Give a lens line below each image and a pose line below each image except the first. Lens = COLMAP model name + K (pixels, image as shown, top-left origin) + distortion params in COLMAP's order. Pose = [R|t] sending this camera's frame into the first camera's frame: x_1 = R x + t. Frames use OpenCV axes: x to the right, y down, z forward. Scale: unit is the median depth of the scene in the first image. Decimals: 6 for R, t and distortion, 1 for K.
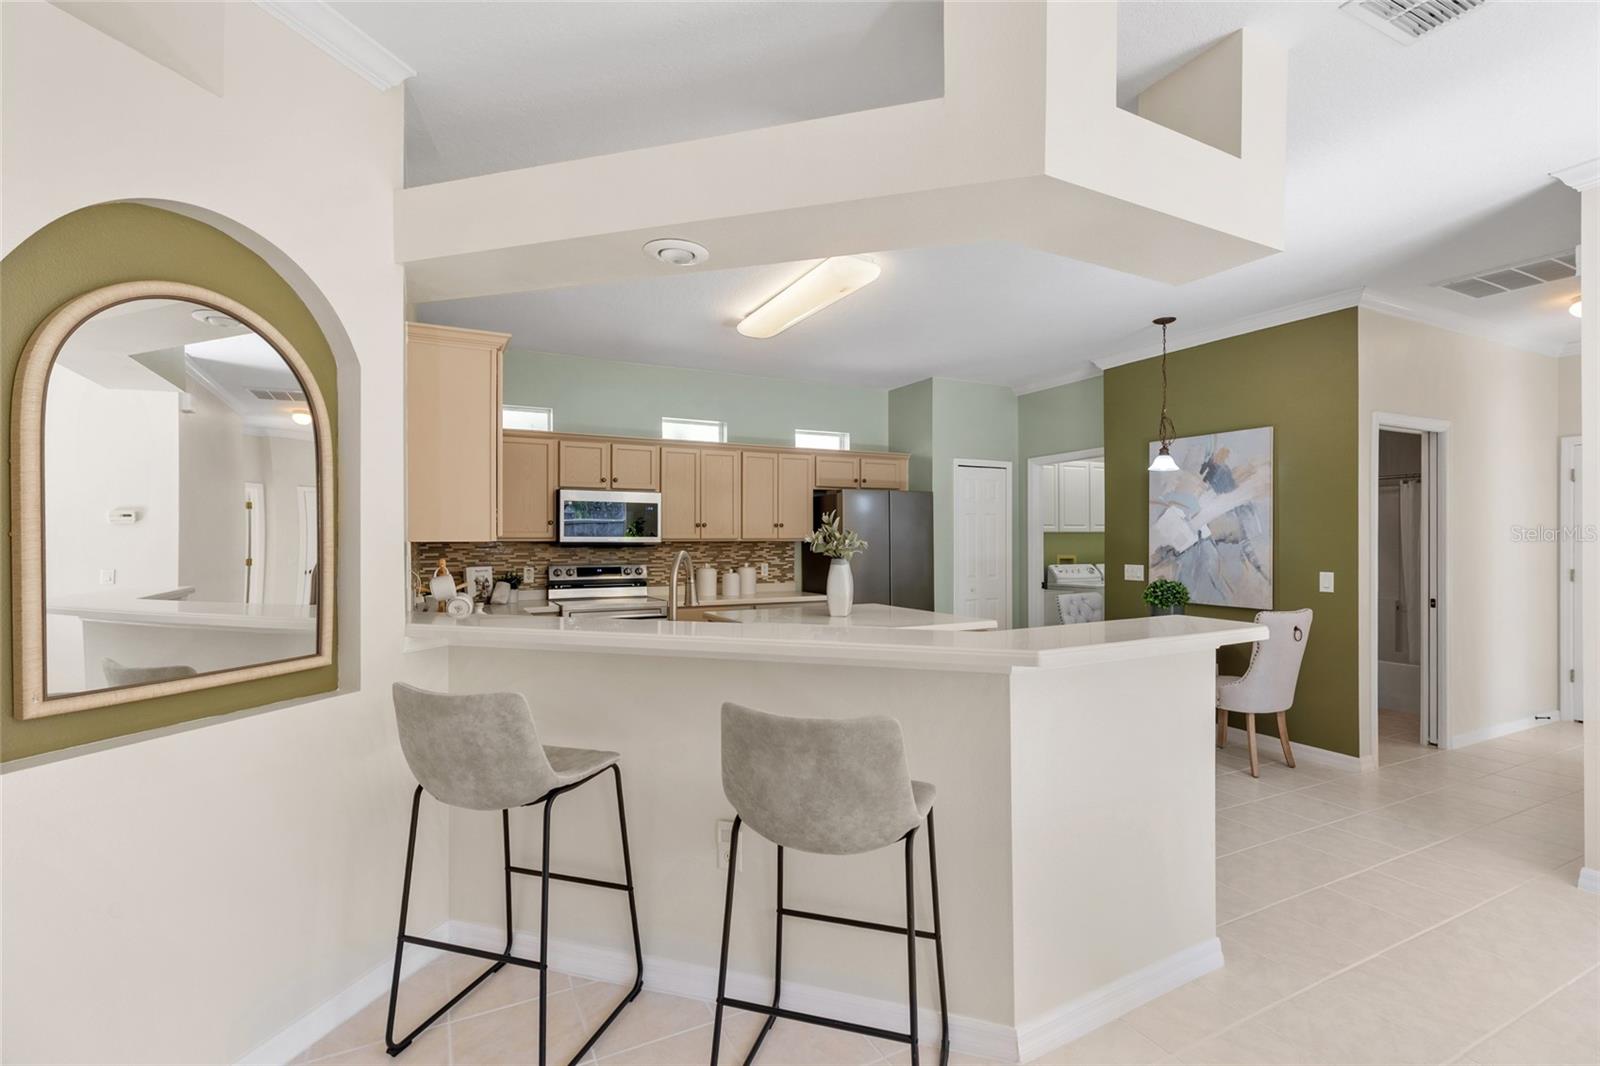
lens RADIAL K [[722.1, 0, 800.1], [0, 722.1, 534.3], [0, 0, 1]] dist [0.004029, 0.001618]
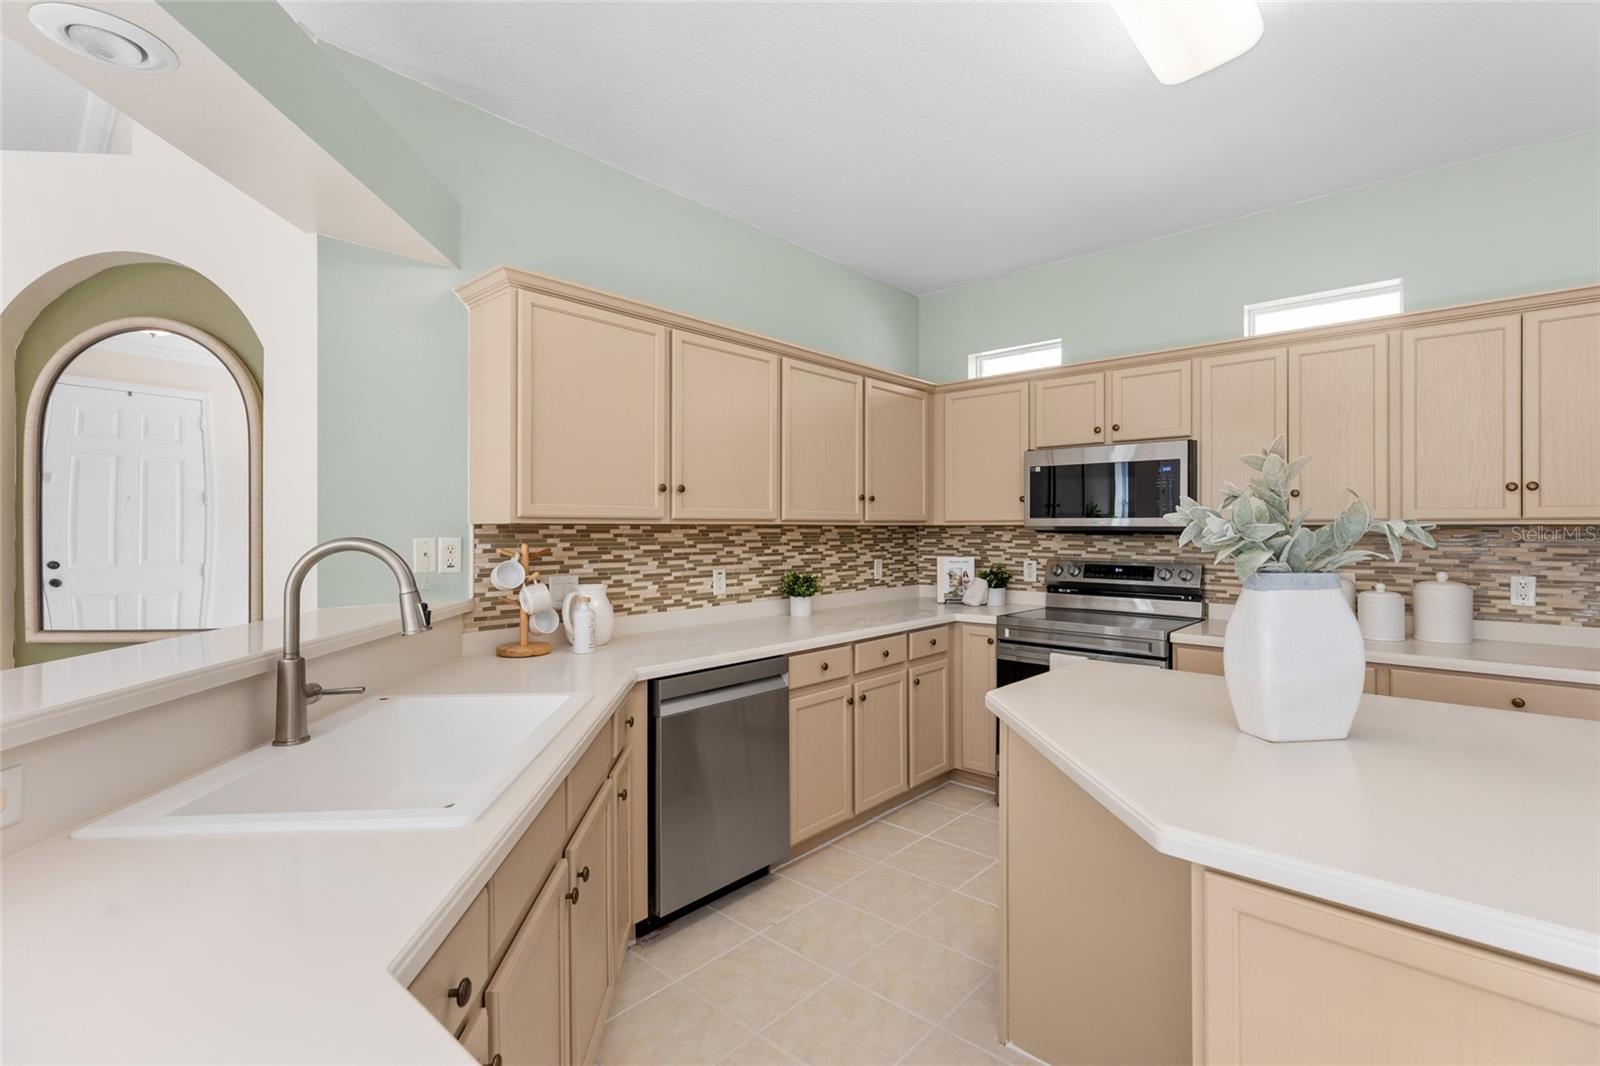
lens RADIAL K [[722.1, 0, 802.8], [0, 722.1, 528.0], [0, 0, 1]] dist [0.004029, 0.001618]
pose [[0.363639, 0.002384, -0.931537, 0.239675], [0.006719, 0.999964, 0.005183, 0.007567], [0.931516, -0.008144, 0.363610, 0.541304]]
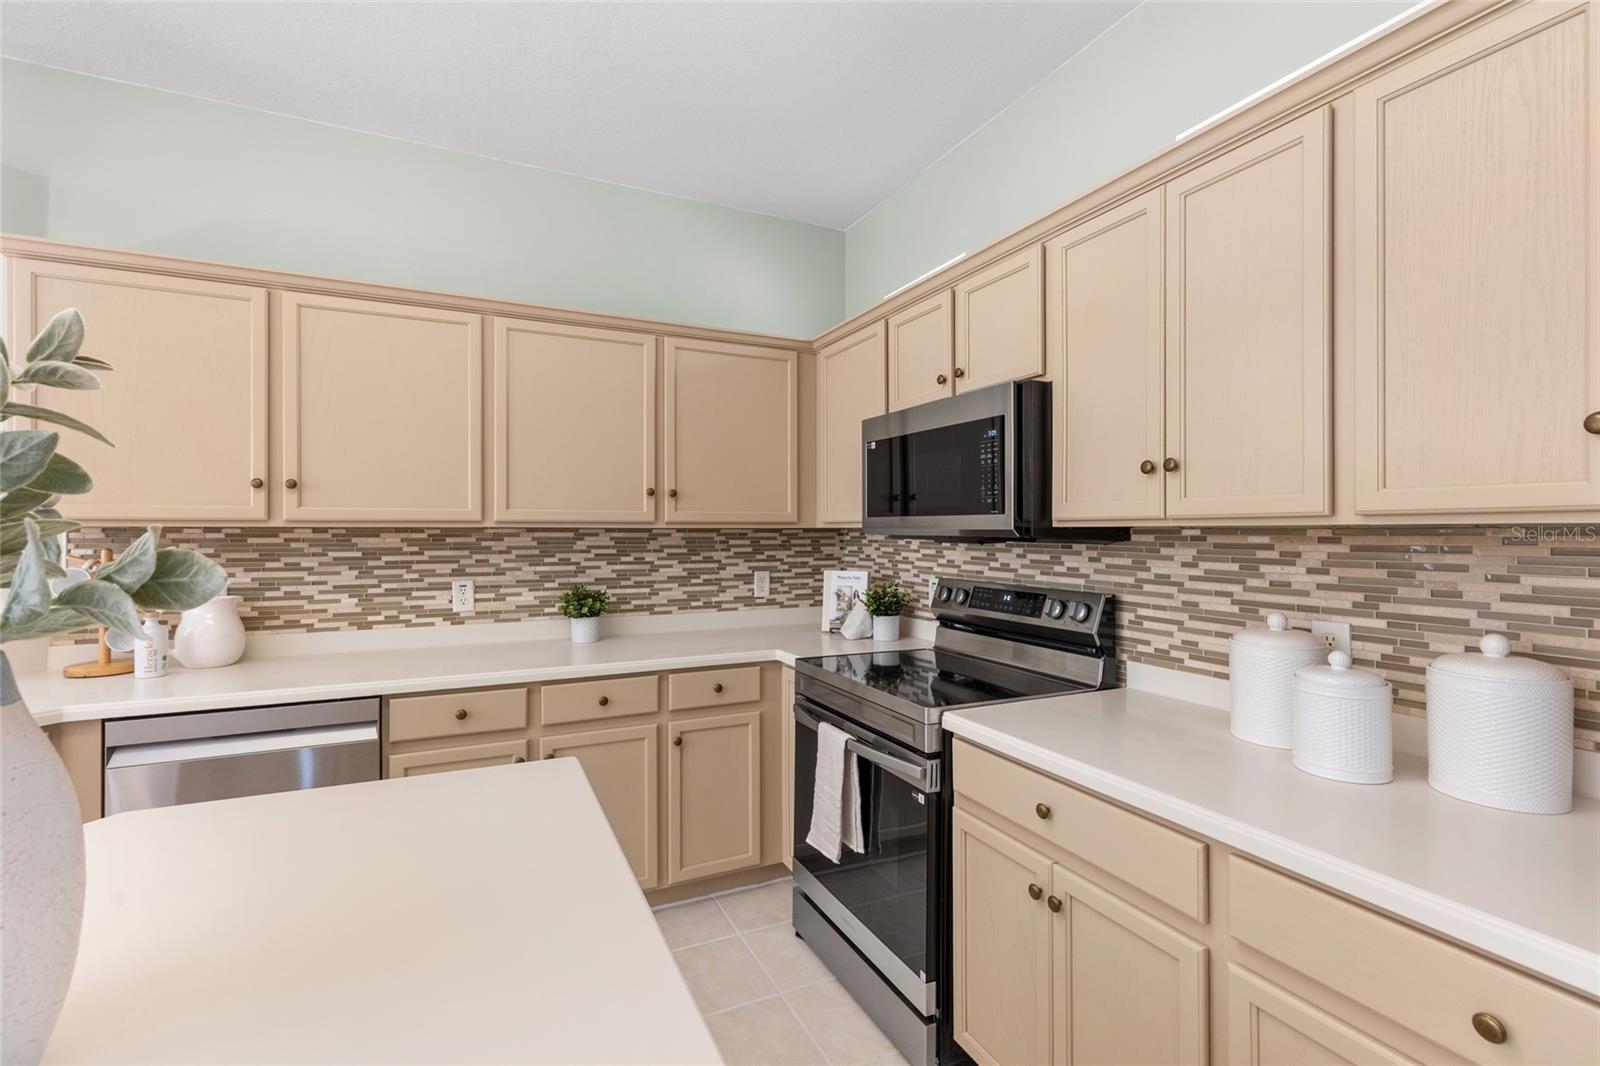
lens RADIAL K [[722.1, 0, 805.1], [0, 722.1, 530.7], [0, 0, 1]] dist [0.004029, 0.001618]
pose [[-0.017820, 0.001830, -0.999840, 0.147268], [0.007795, 0.999968, 0.001691, 0.010738], [0.999811, -0.007764, -0.017834, 0.963315]]
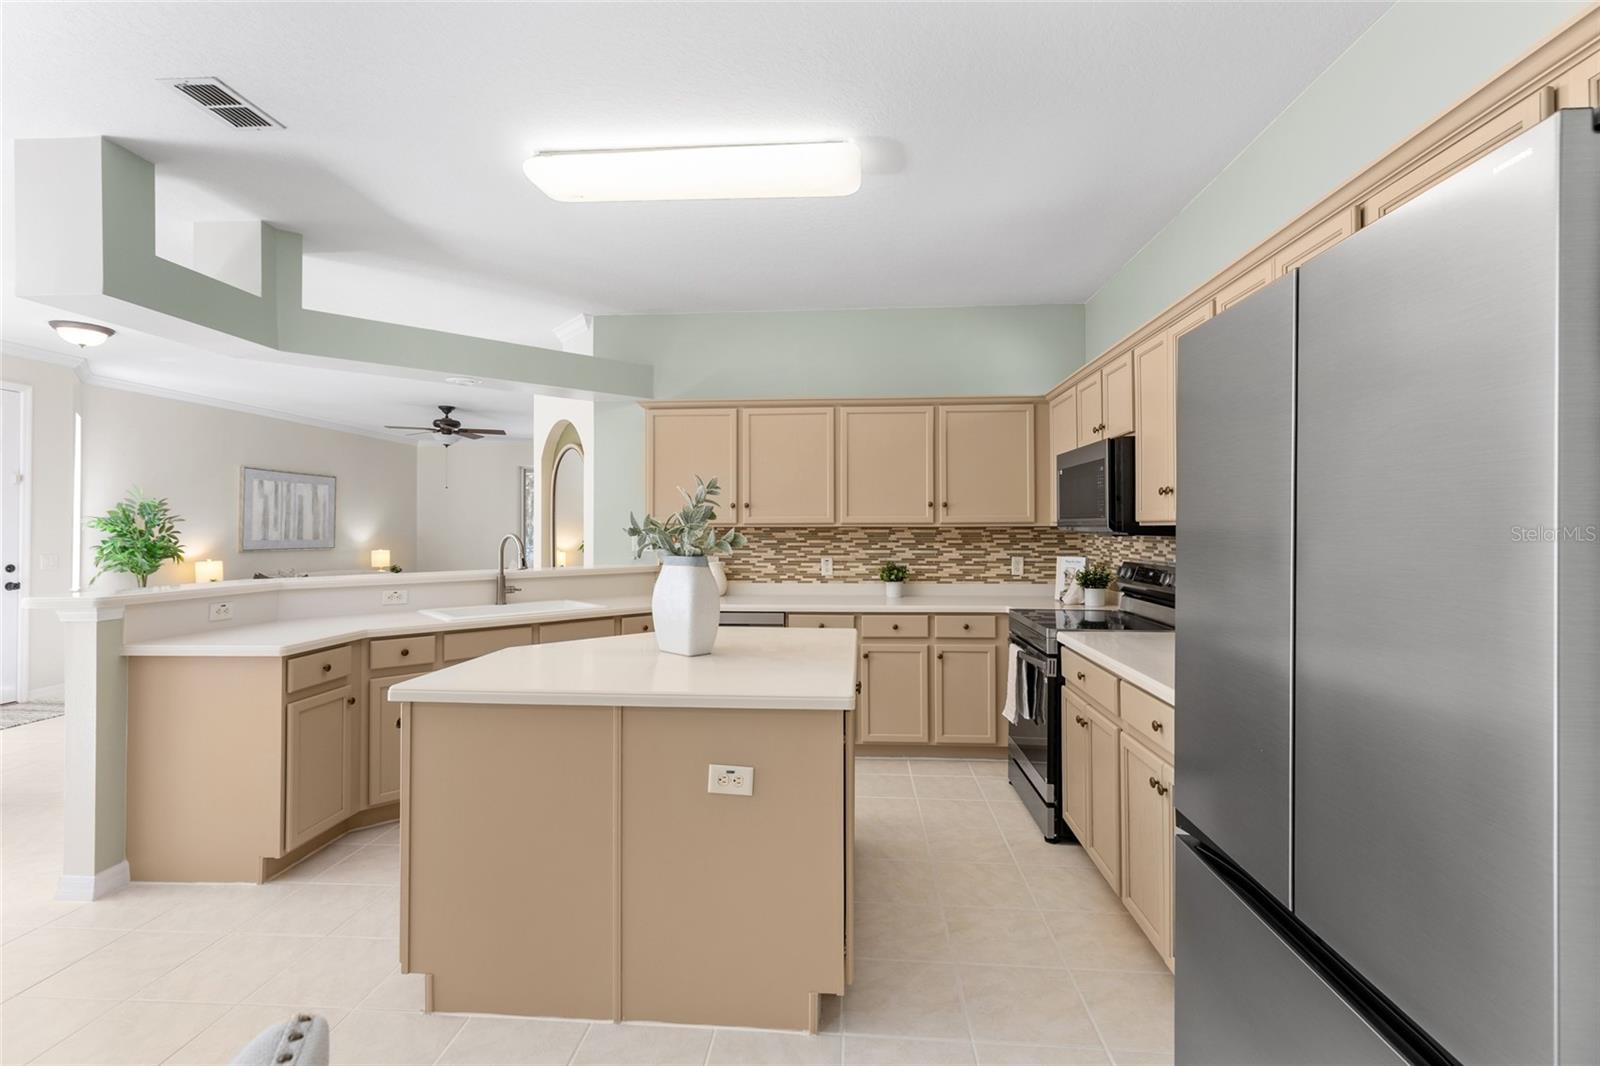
lens RADIAL K [[722.1, 0, 801.3], [0, 722.1, 520.9], [0, 0, 1]] dist [0.004029, 0.001618]
pose [[-0.513076, -0.006281, -0.858320, 0.422048], [0.009958, 0.999862, -0.013269, 0.011599], [0.858286, -0.015355, -0.512943, 1.143721]]
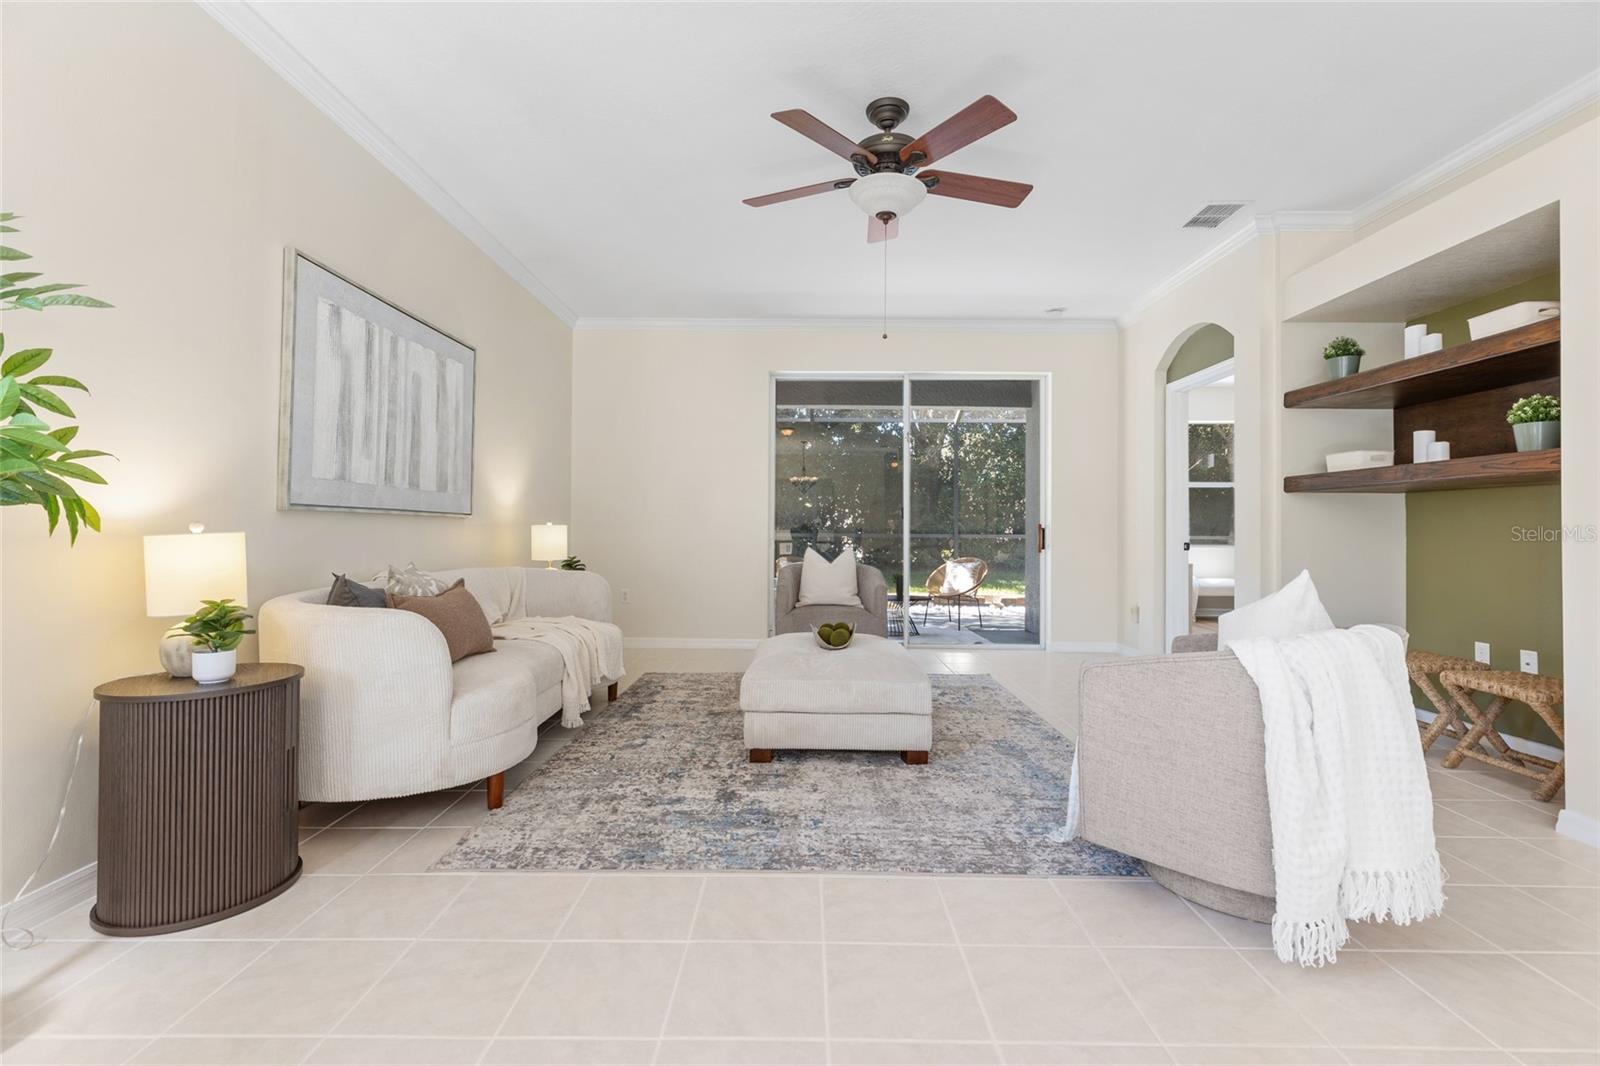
lens RADIAL K [[722.1, 0, 799.9], [0, 722.1, 522.5], [0, 0, 1]] dist [0.004029, 0.001618]
pose [[-0.454308, -0.008103, -0.890808, -0.026307], [0.000966, 0.999954, -0.009588, 0.061710], [0.890844, -0.005216, -0.454279, -0.188071]]
